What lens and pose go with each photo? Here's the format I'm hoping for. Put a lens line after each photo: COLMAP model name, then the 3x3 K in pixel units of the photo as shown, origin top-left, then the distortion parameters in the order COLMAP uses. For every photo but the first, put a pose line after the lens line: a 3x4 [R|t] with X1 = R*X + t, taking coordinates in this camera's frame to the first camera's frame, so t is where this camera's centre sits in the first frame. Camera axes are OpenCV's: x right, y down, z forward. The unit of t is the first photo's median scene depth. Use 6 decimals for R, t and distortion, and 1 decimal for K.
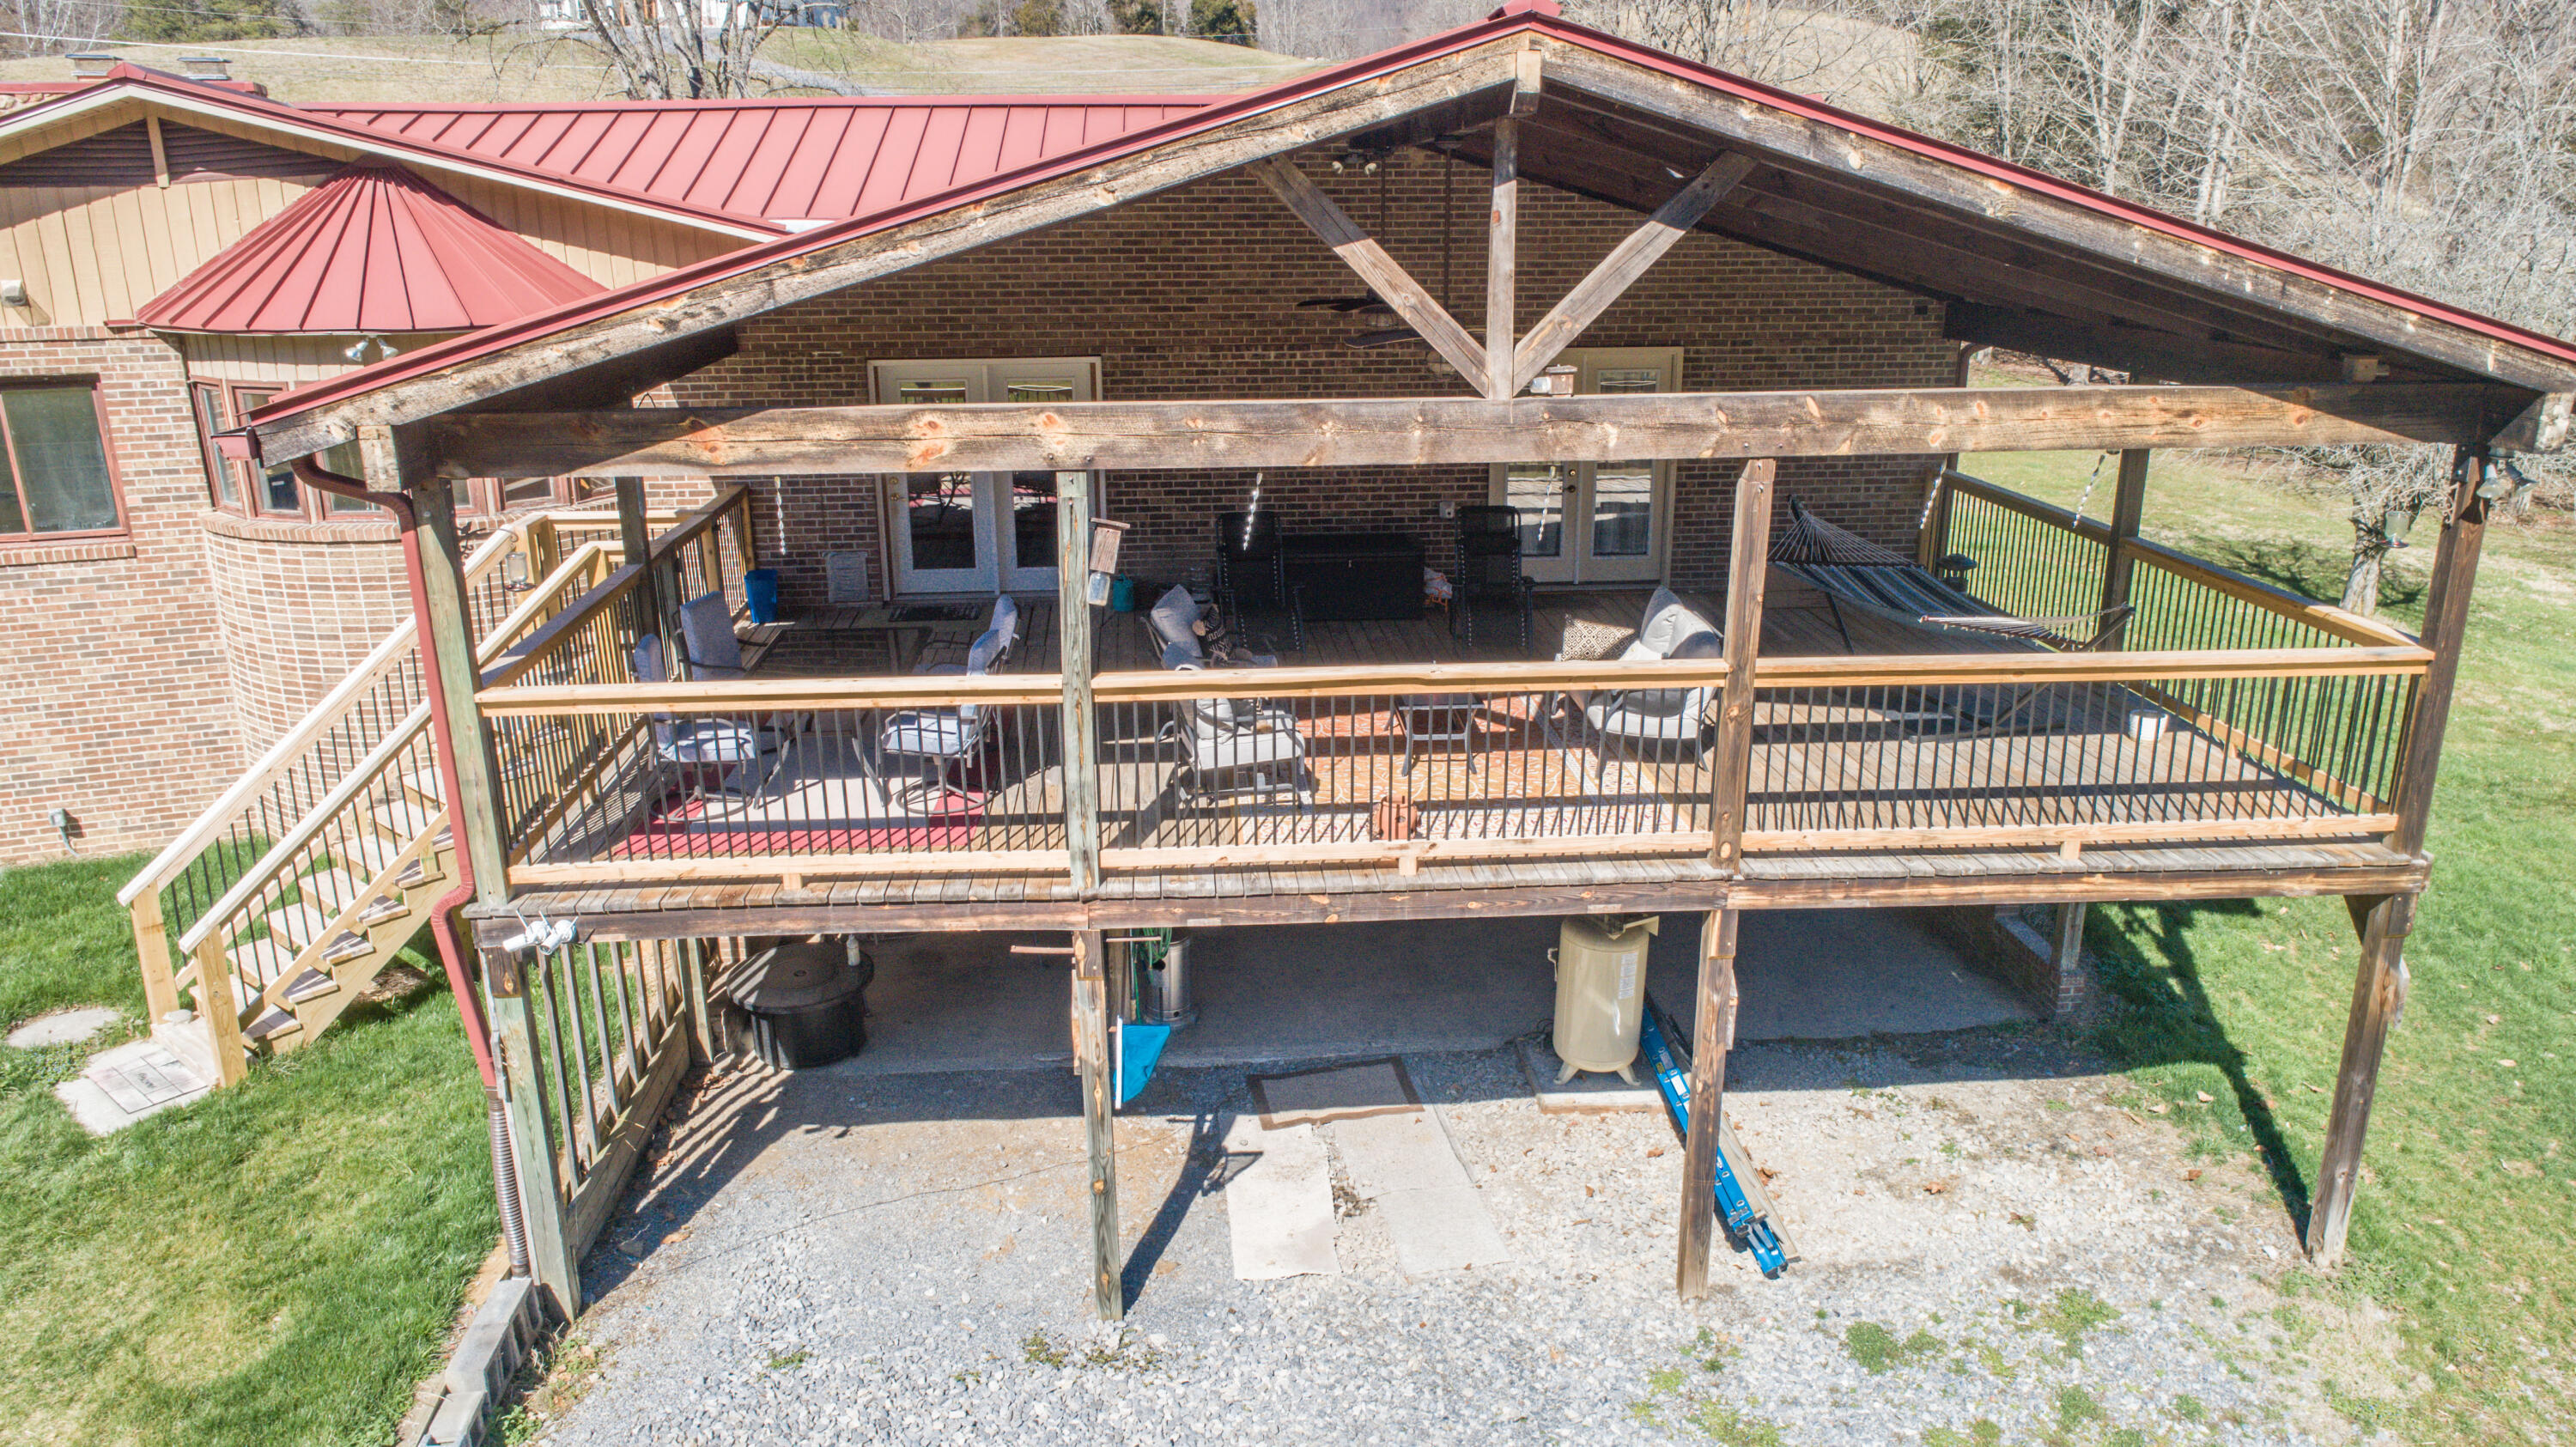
lens RADIAL K [[1729.6, 0, 1288.0], [0, 1729.6, 723.5], [0, 0, 1]] dist [-0.013371, 0.007018]
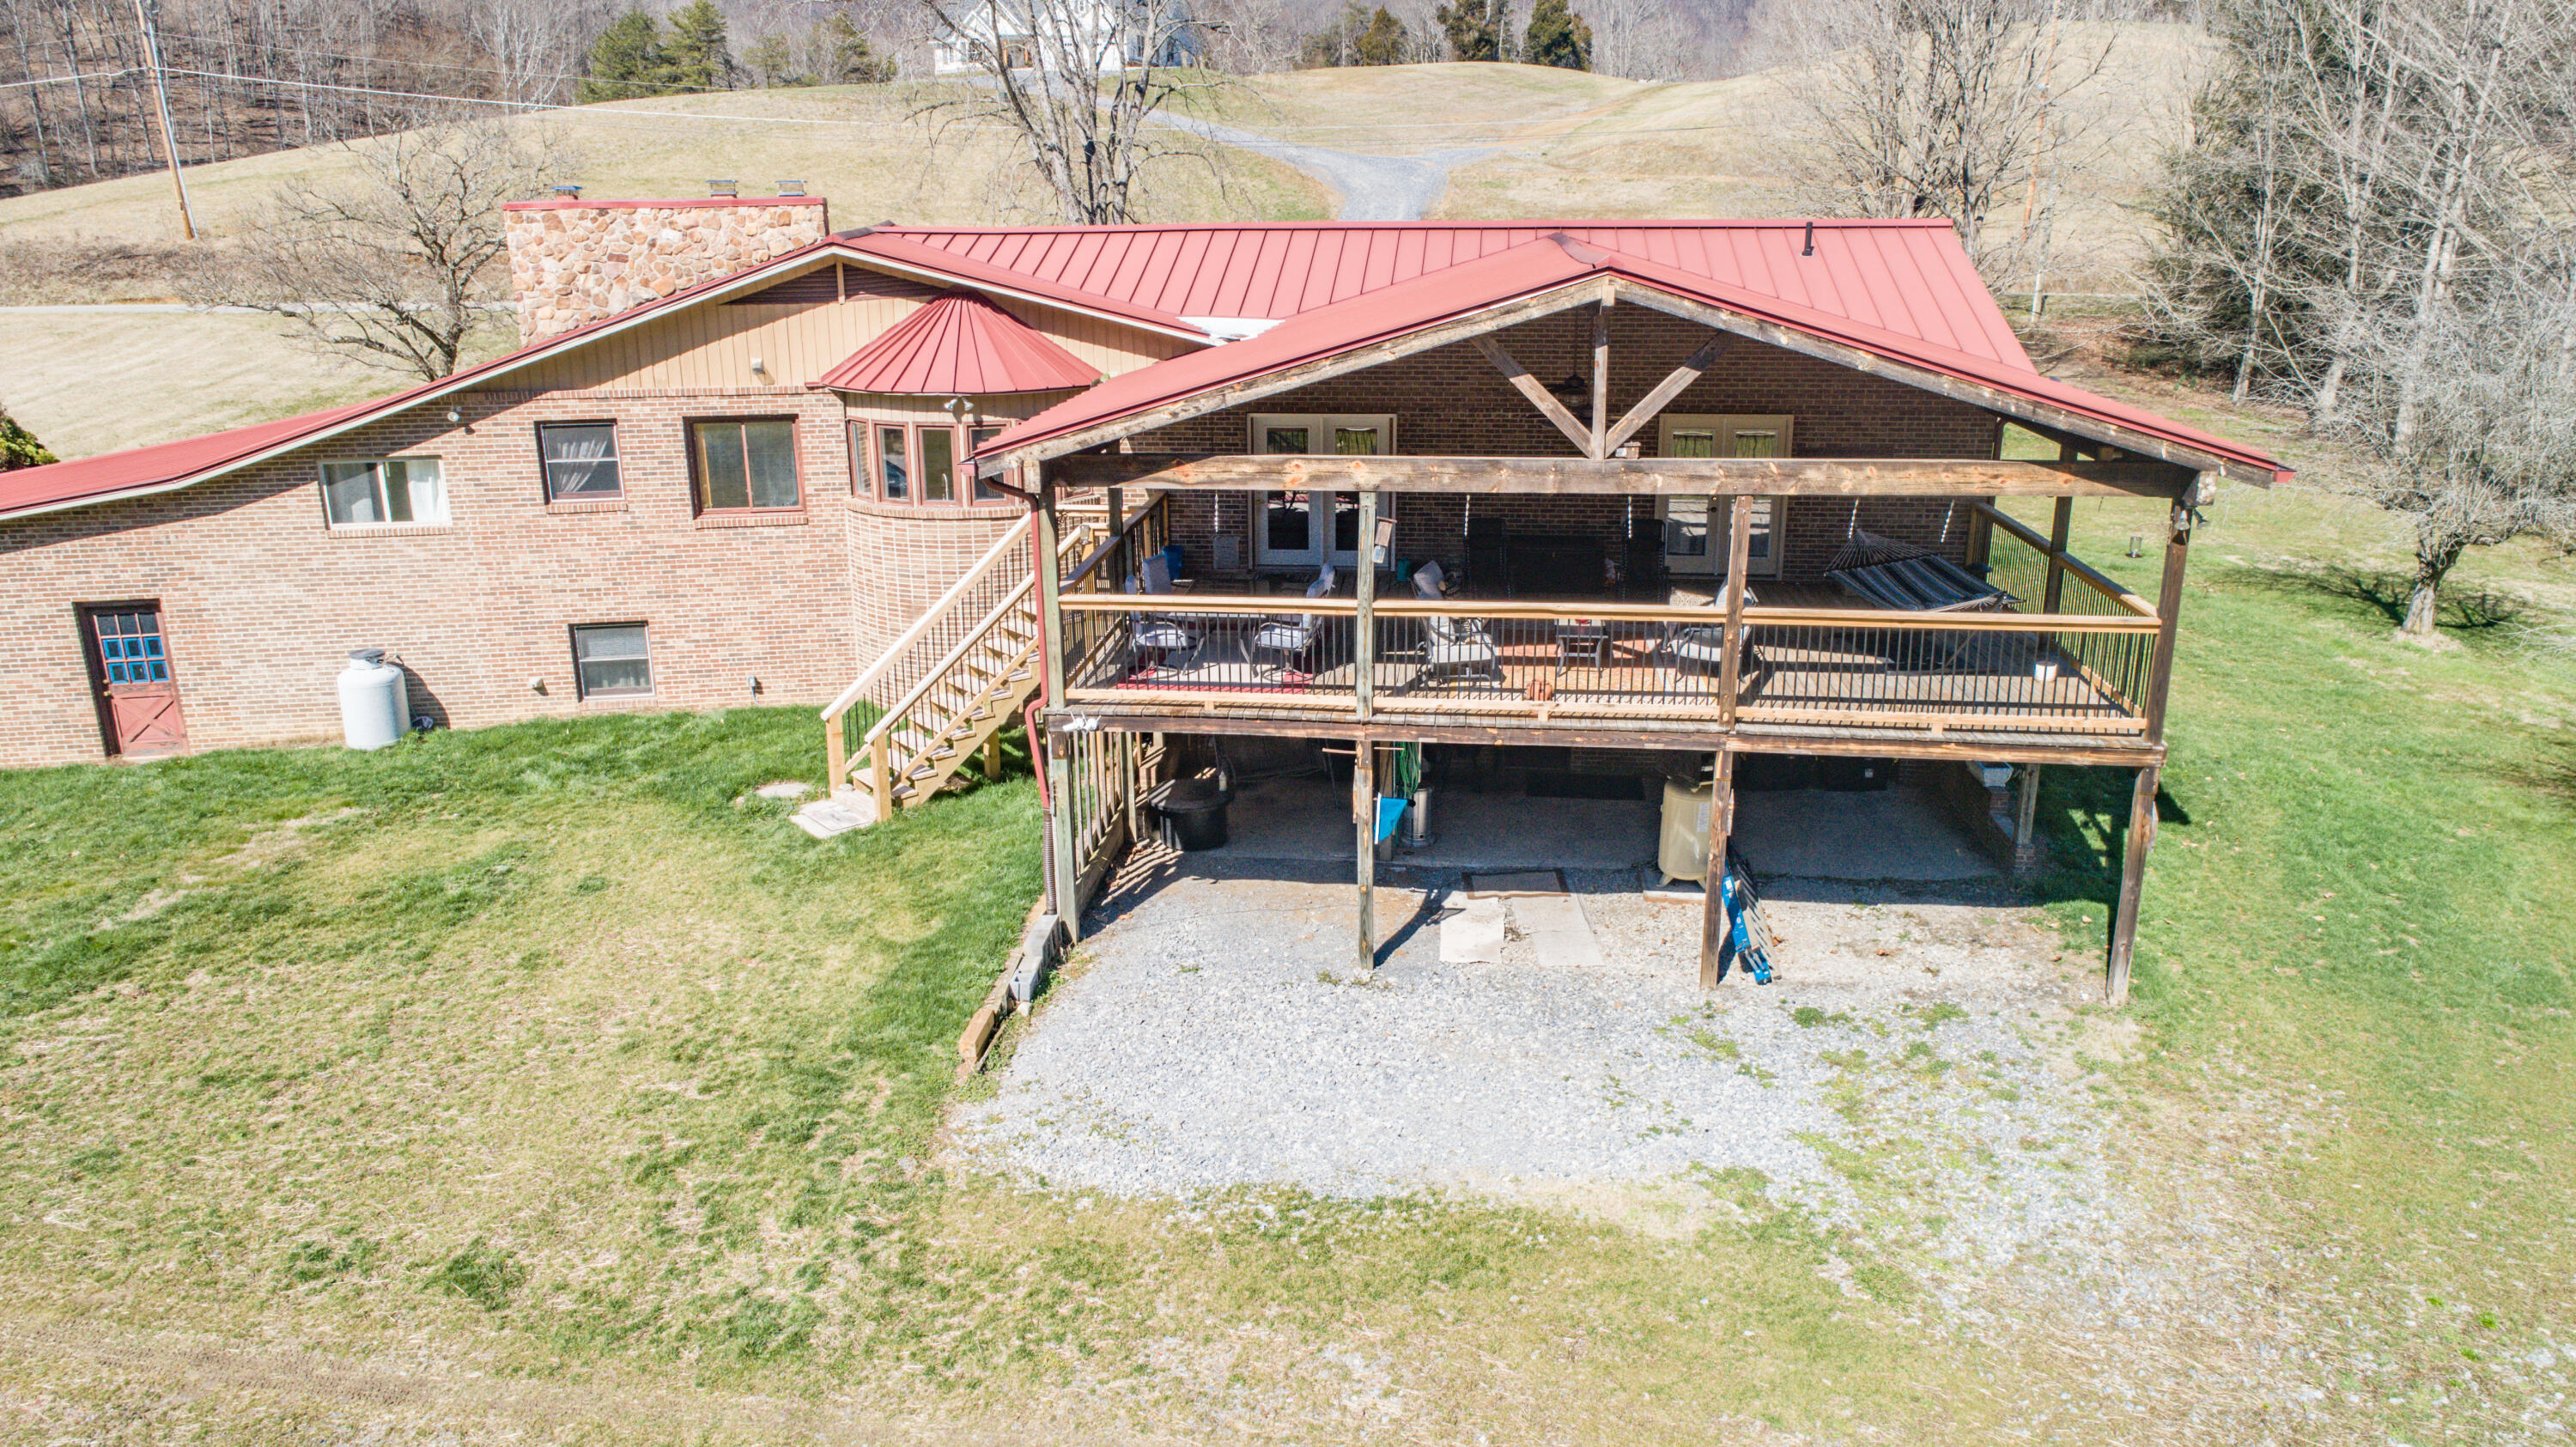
lens RADIAL K [[1732.0, 0, 1286.9], [0, 1732.0, 715.7], [0, 0, 1]] dist [-0.005358, 0.003412]
pose [[0.983055, 0.050834, -0.176123, 0.113166], [-0.052632, 0.998599, -0.005551, 0.096325], [0.175594, 0.014727, 0.984353, -0.741508]]
